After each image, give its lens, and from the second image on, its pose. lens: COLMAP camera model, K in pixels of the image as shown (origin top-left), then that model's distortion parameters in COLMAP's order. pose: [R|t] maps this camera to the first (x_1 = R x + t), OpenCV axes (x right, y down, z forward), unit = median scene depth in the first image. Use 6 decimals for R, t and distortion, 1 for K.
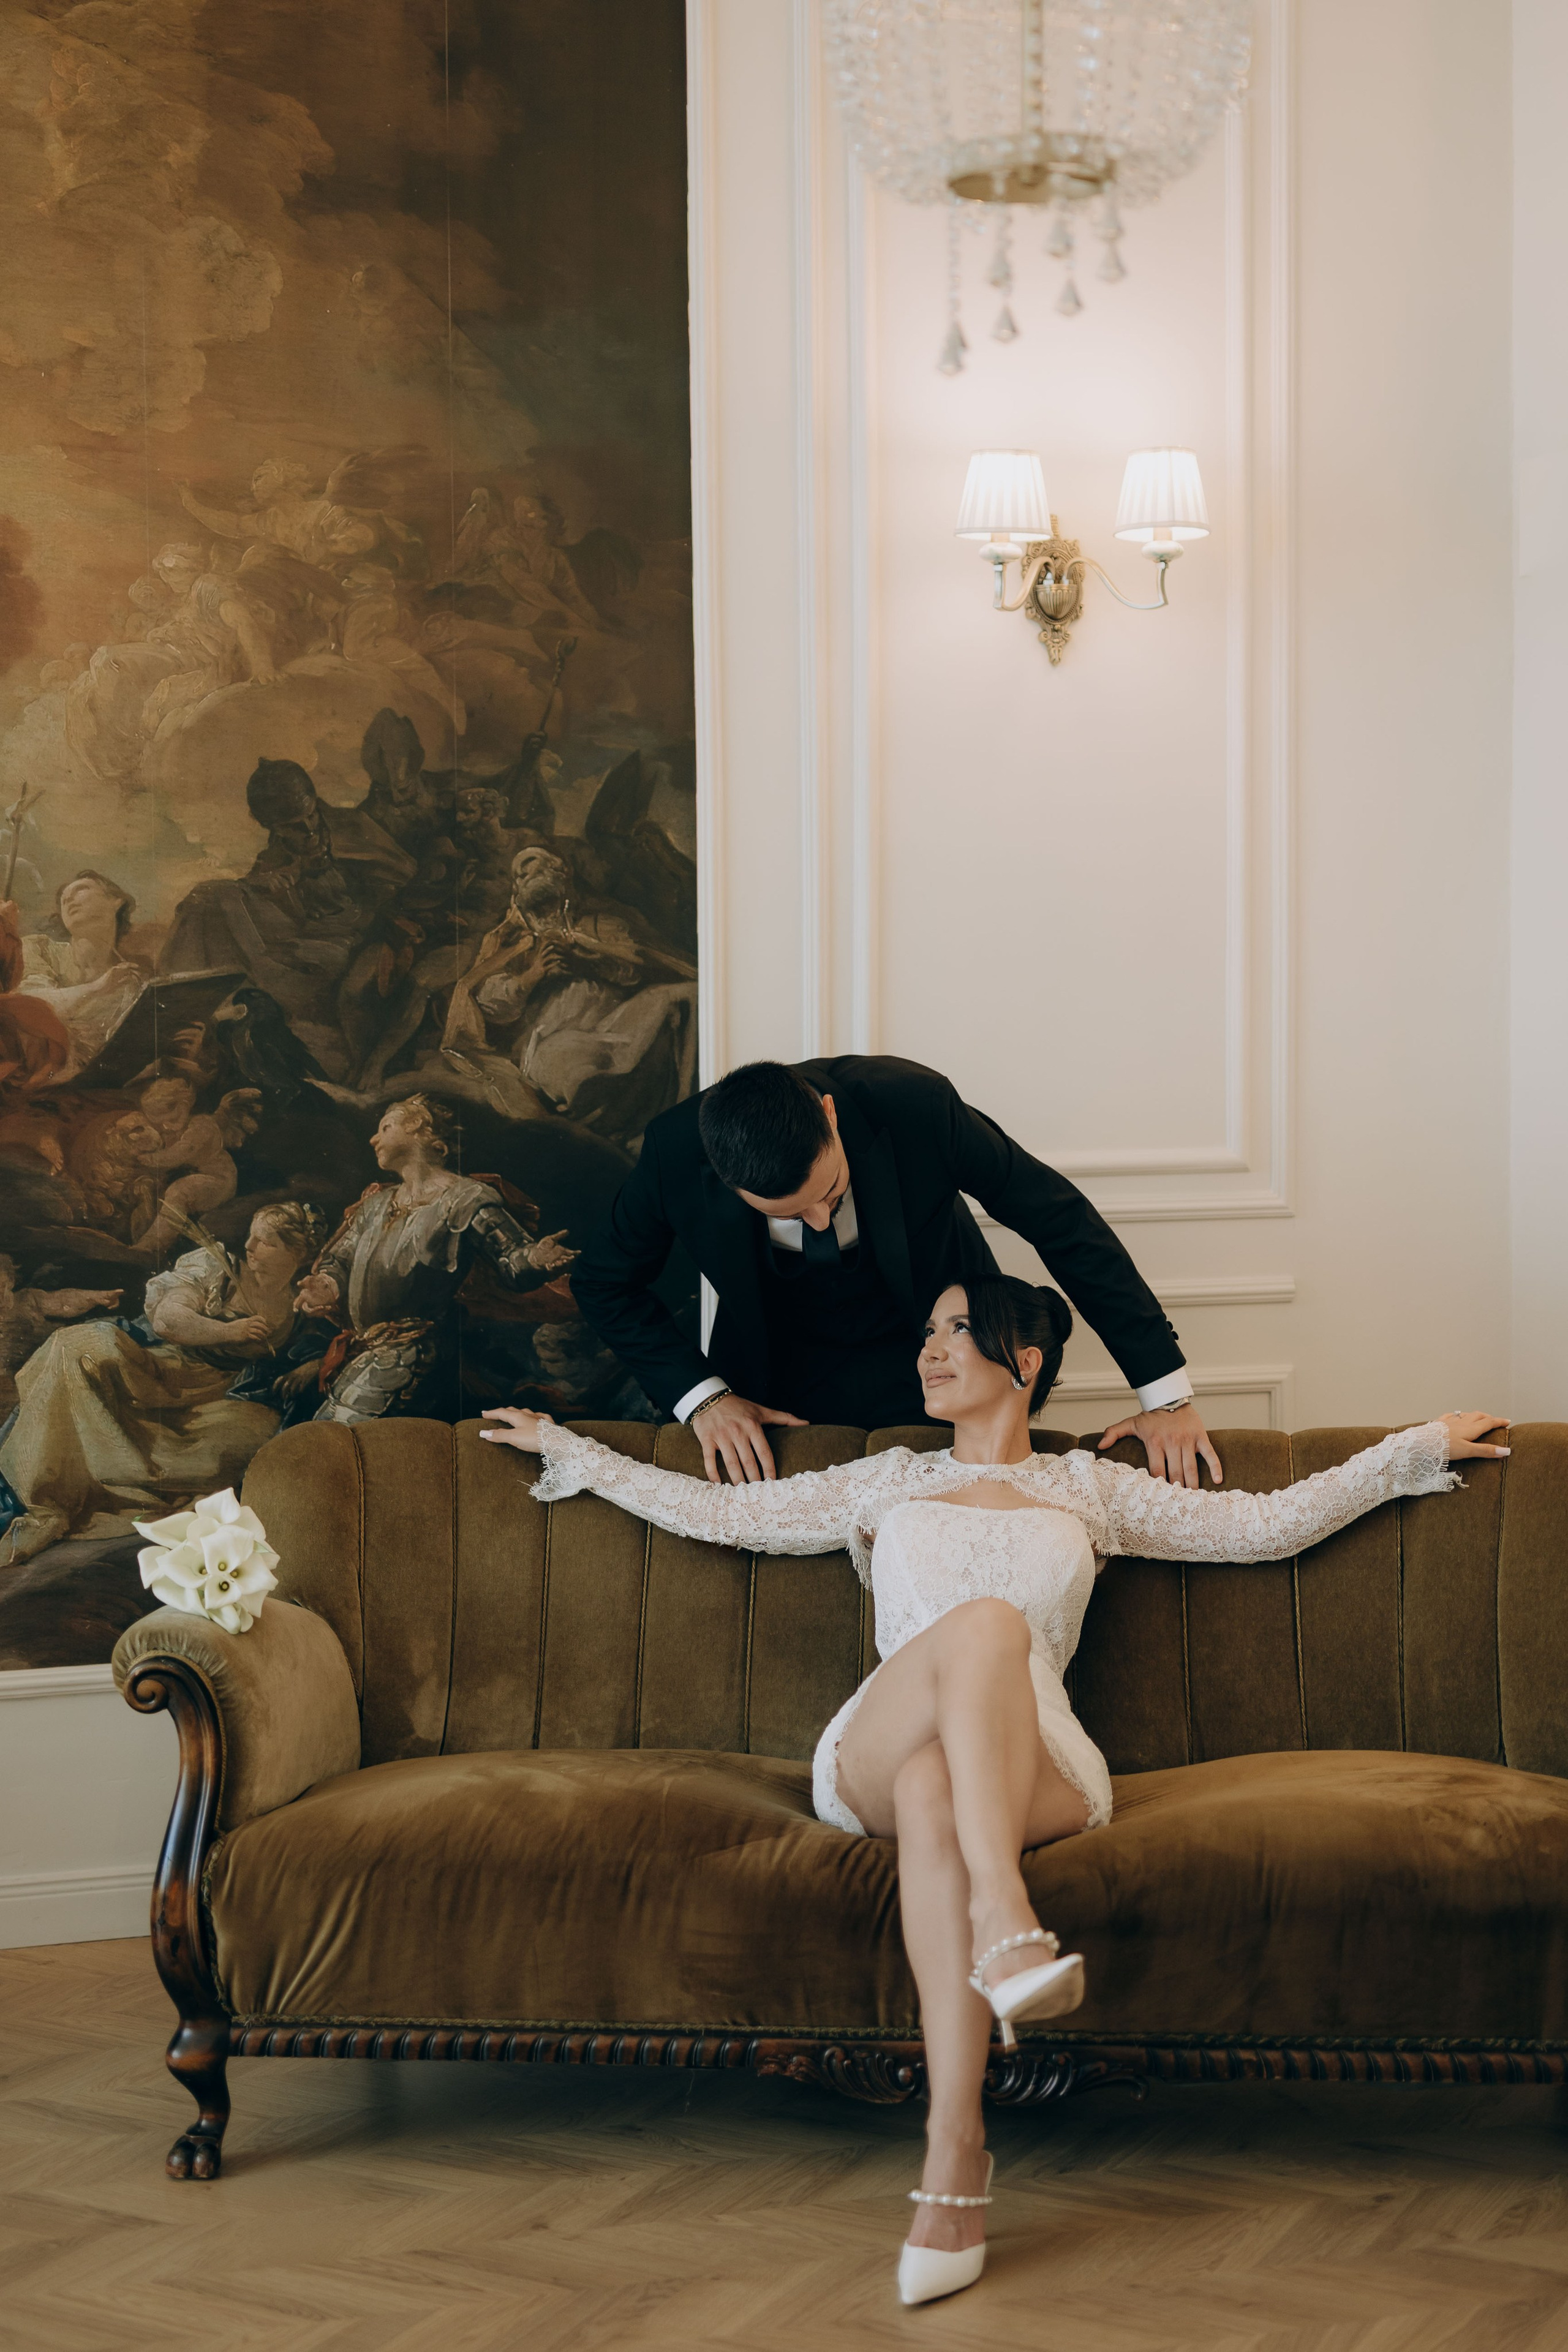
lens RADIAL K [[3430.5, 0, 861.2], [0, 3430.5, 1110.3], [0, 0, 1]] dist [0.055769, 0.000000]
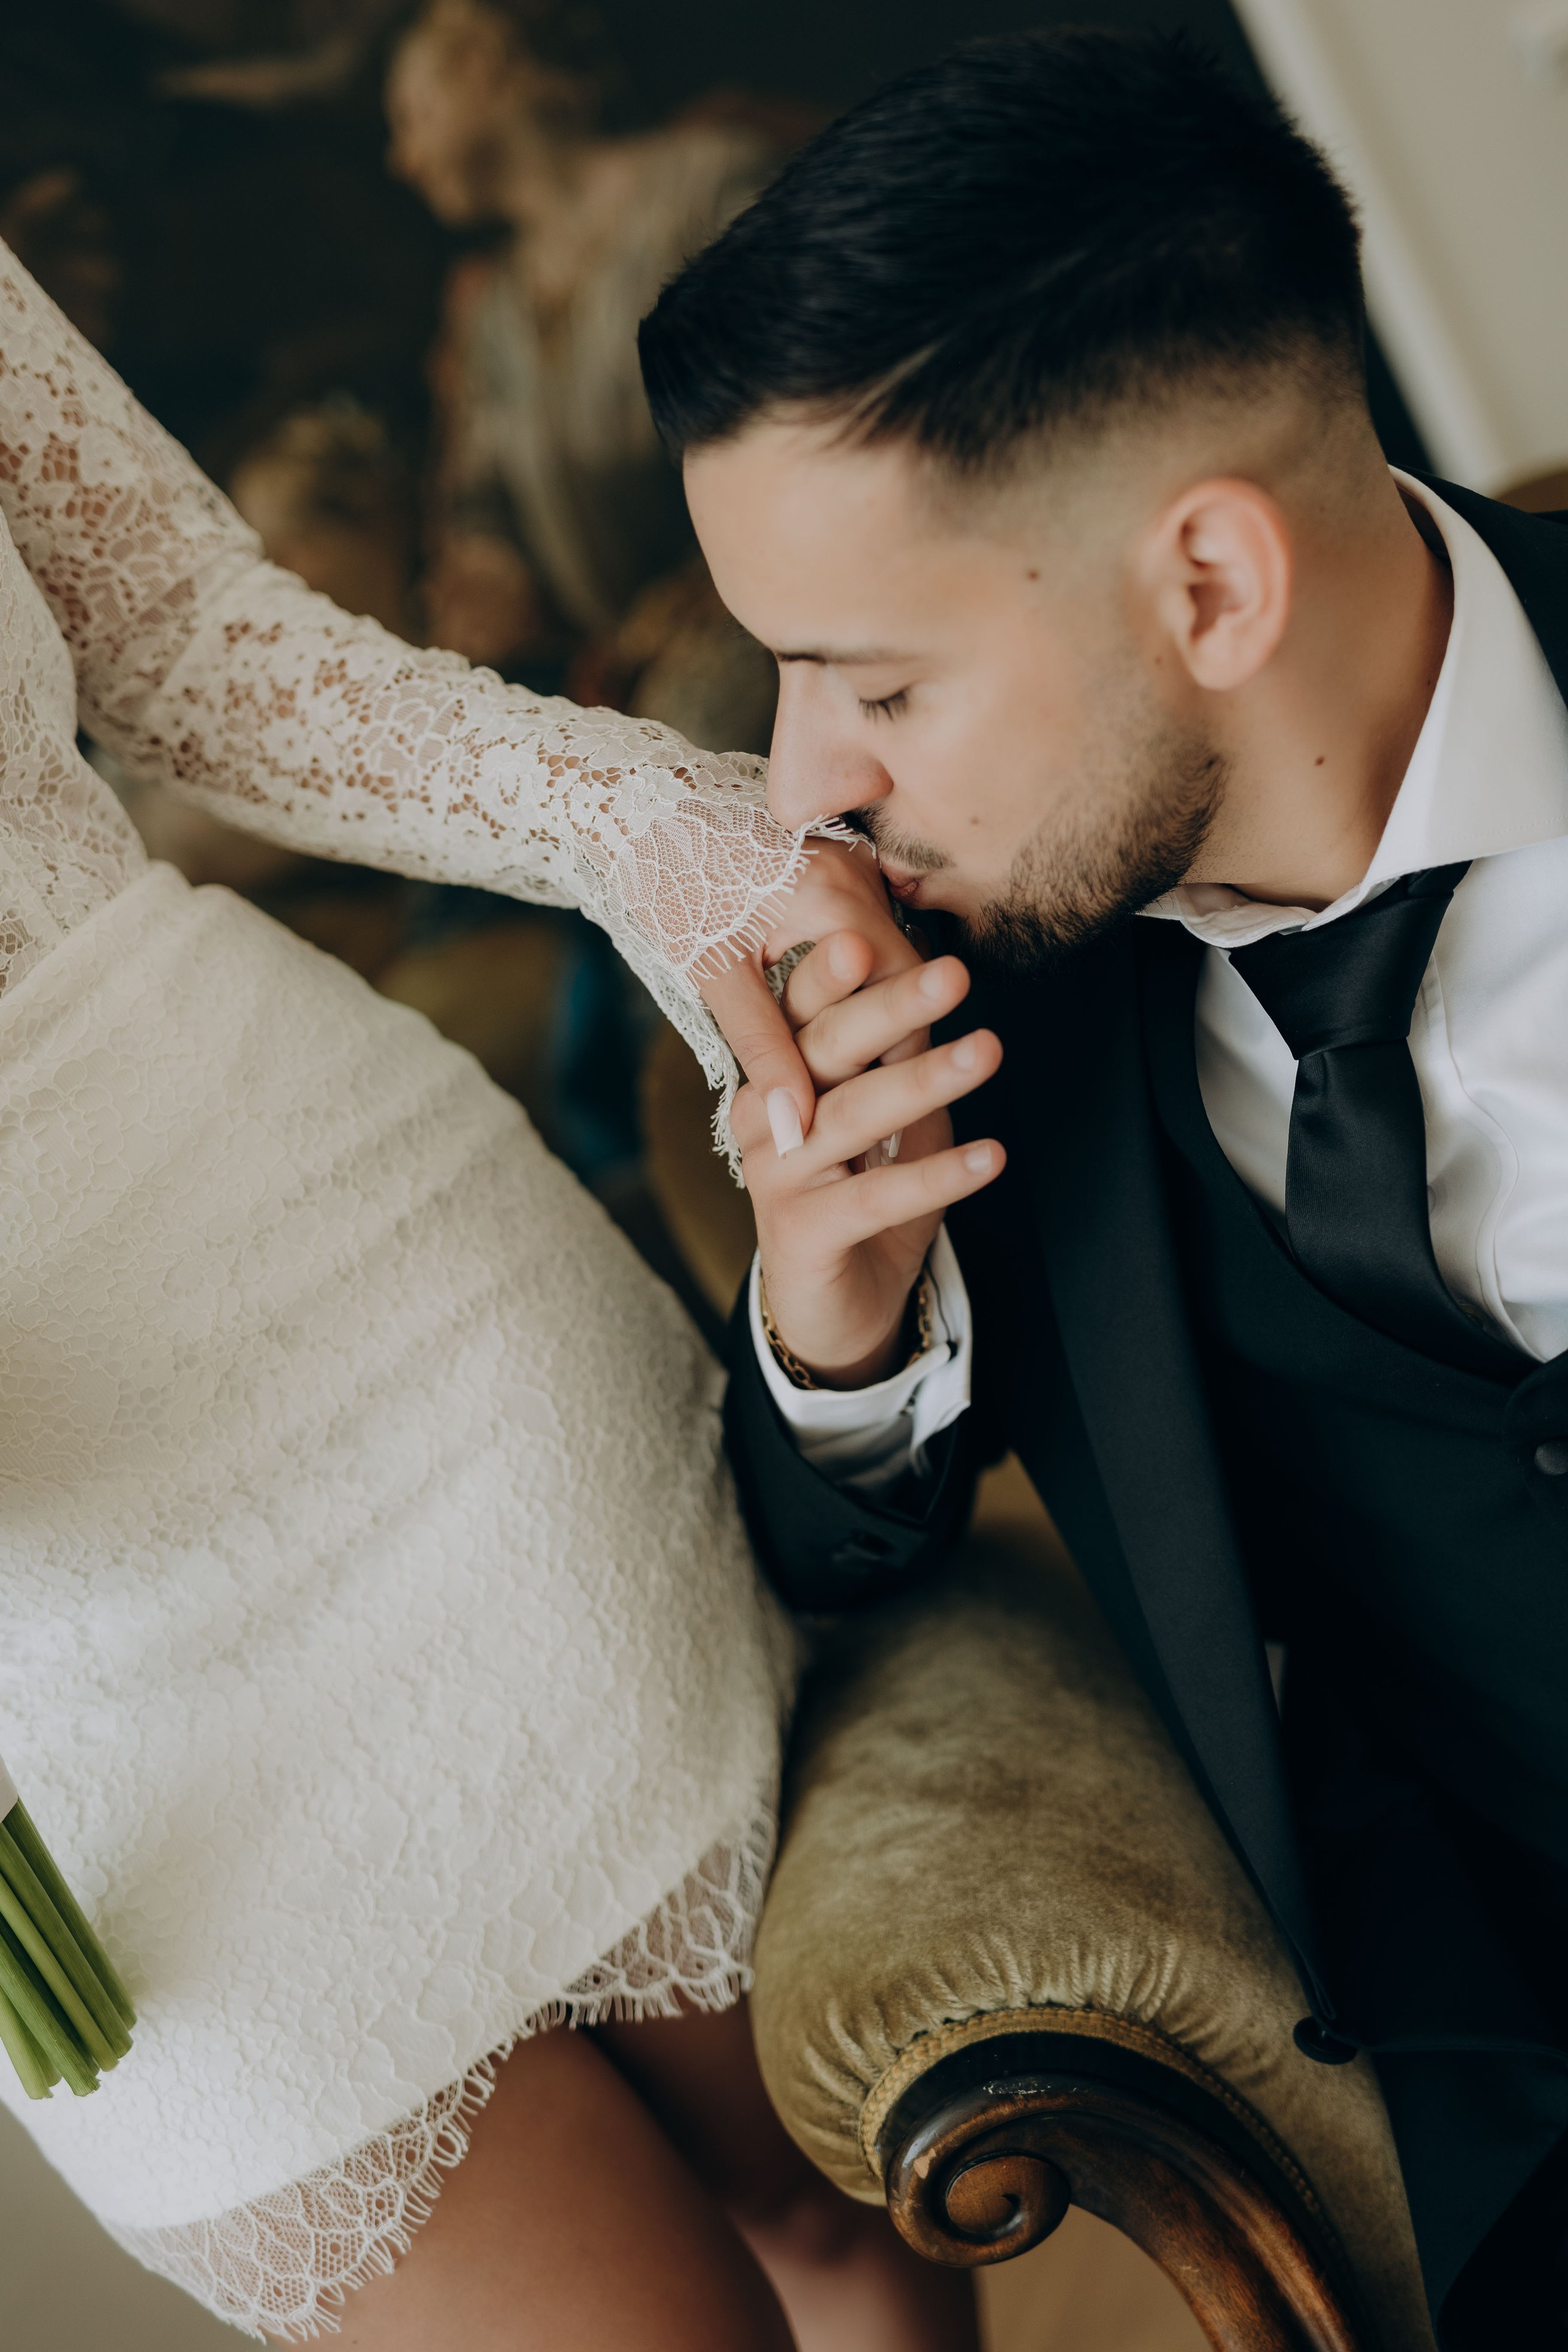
lens RADIAL K [[3430.5, 0, 715.7], [0, 3430.5, 1150.7], [0, 0, 1]] dist [0.055769, 0.000000]
pose [[0.885633, -0.460031, -0.063444, -0.140302], [0.459360, 0.847789, 0.265033, 0.016480], [-0.068136, -0.263866, 0.962150, 0.624367]]
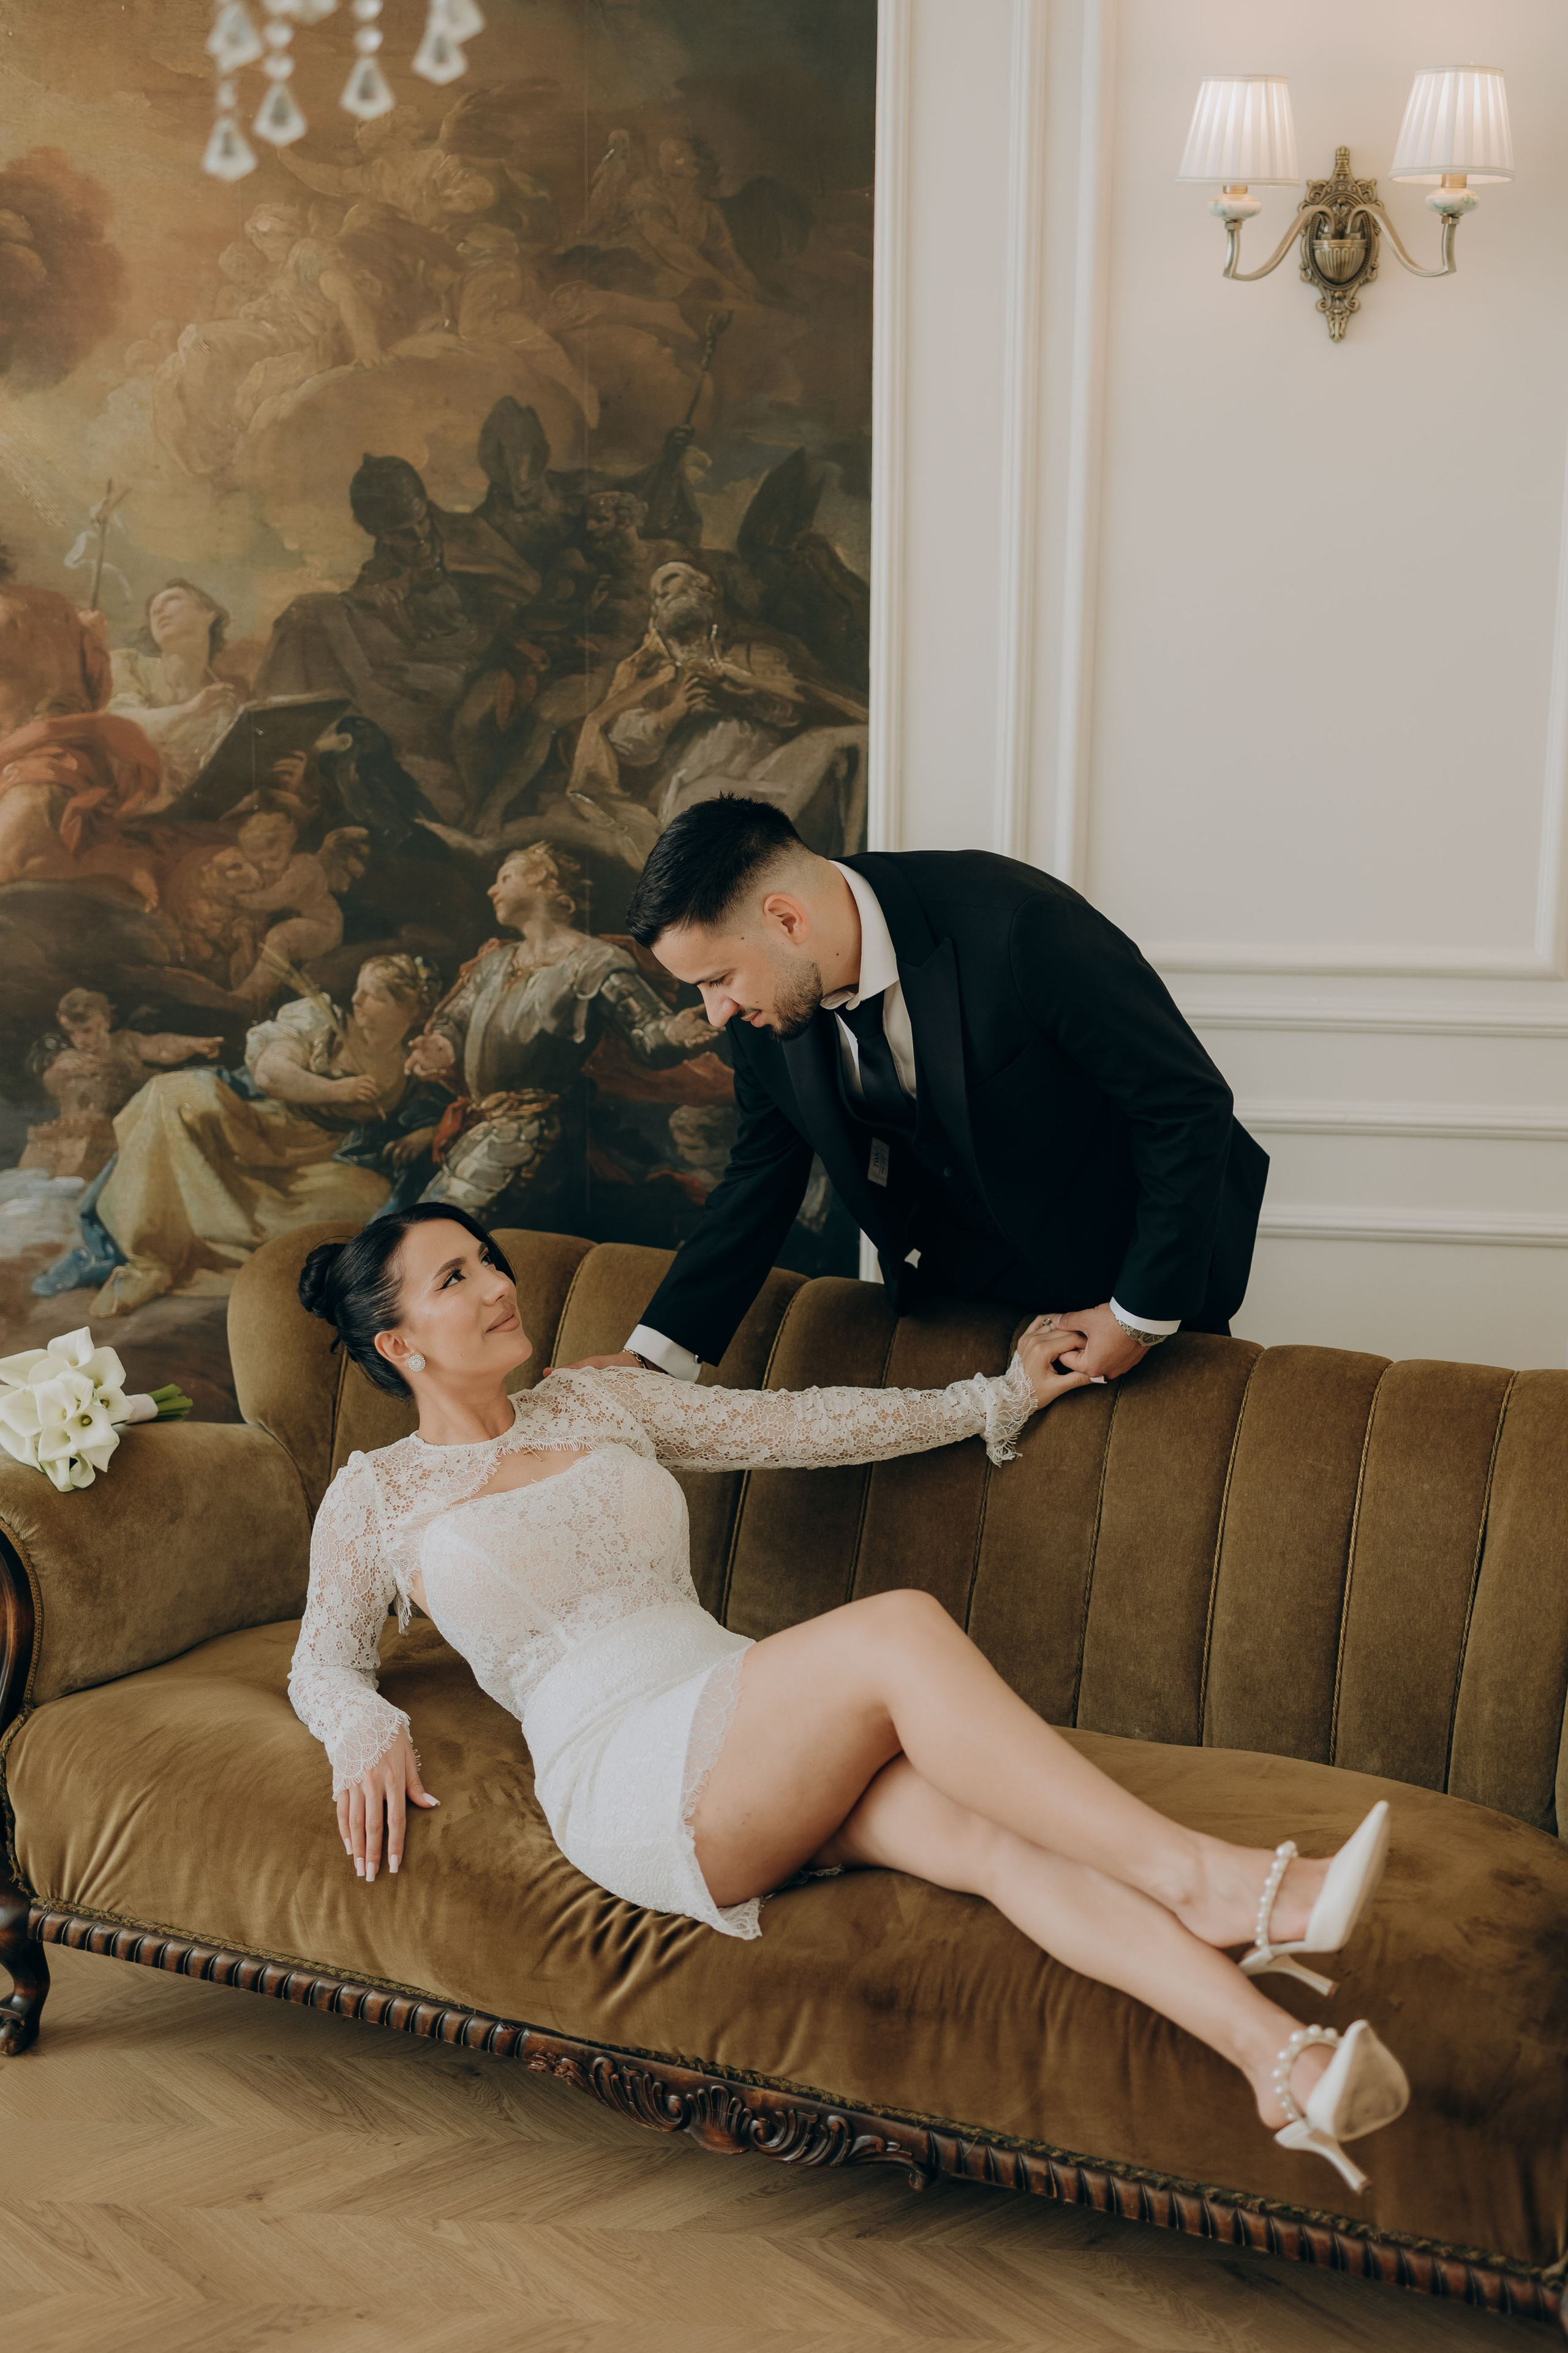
lens RADIAL K [[3431.7, 0, 864.1], [0, 3431.7, 1153.8], [0, 0, 1]] dist [0.055769, 0.000000]
pose [[0.933438, 0.100200, -0.344461, 0.267053], [-0.038149, 0.982481, 0.182414, -0.092273], [0.356705, -0.157131, 0.920908, 0.205246]]
